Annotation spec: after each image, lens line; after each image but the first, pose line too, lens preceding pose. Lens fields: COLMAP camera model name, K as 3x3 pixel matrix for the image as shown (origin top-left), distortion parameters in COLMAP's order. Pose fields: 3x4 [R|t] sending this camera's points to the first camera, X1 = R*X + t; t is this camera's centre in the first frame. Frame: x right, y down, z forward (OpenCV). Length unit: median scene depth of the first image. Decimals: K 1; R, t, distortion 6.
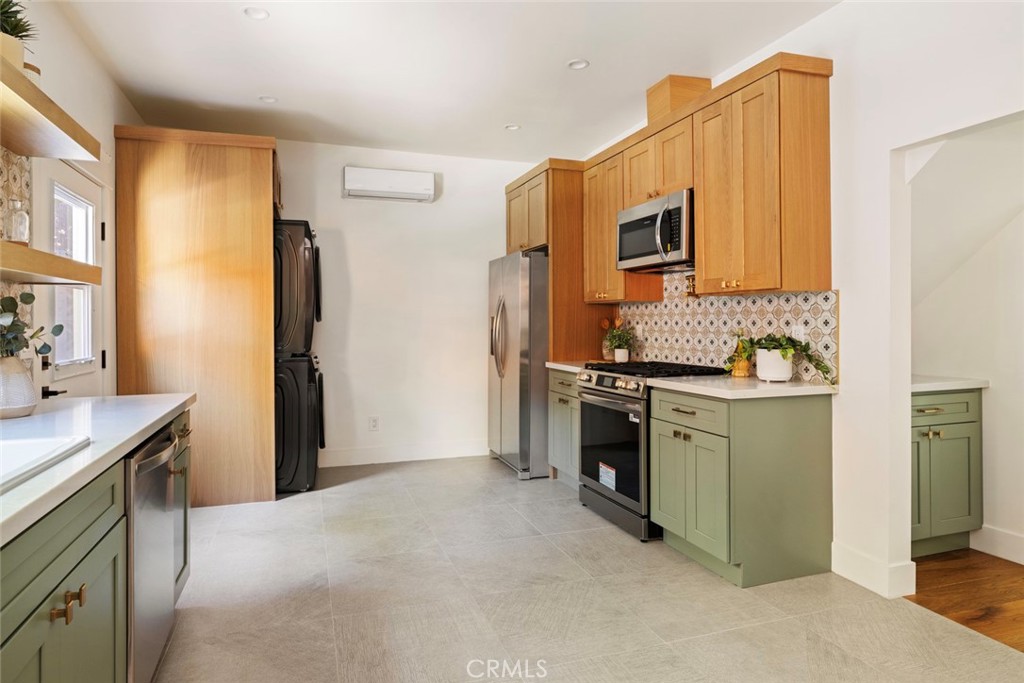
lens RADIAL K [[604.8, 0, 502.5], [0, 604.8, 321.1], [0, 0, 1]] dist [0.003351, -0.001583]
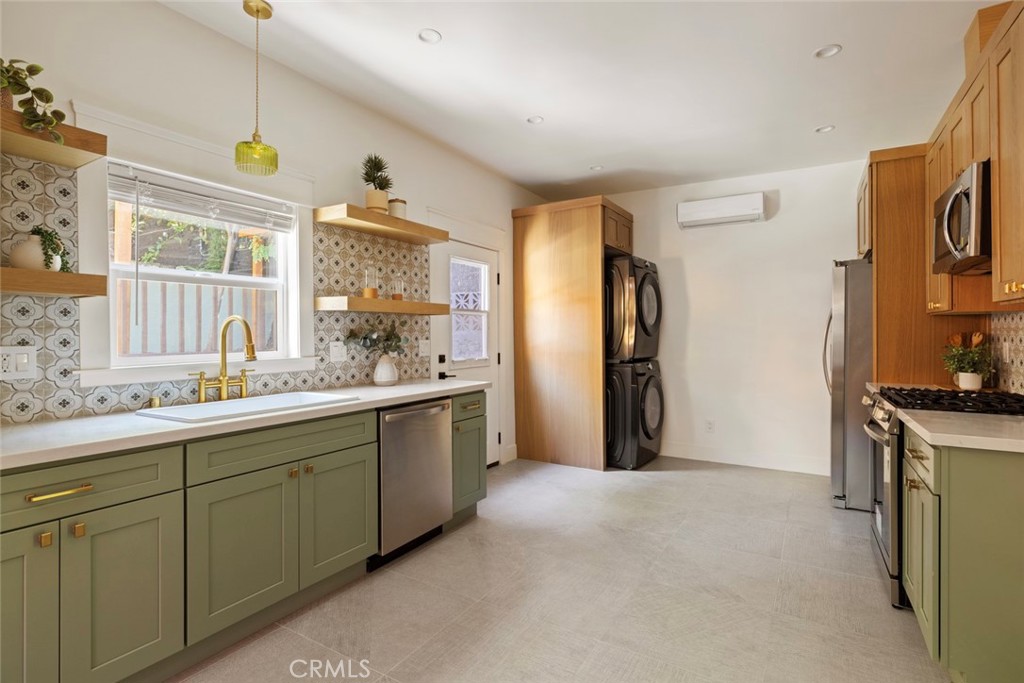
lens RADIAL K [[514.4, 0, 503.2], [0, 514.4, 335.9], [0, 0, 1]] dist [-0.002781, 0.001778]
pose [[0.639440, 0.007477, -0.768805, 0.368680], [-0.000552, 0.999957, 0.009266, -0.008635], [0.768841, -0.005501, 0.639416, 0.126098]]
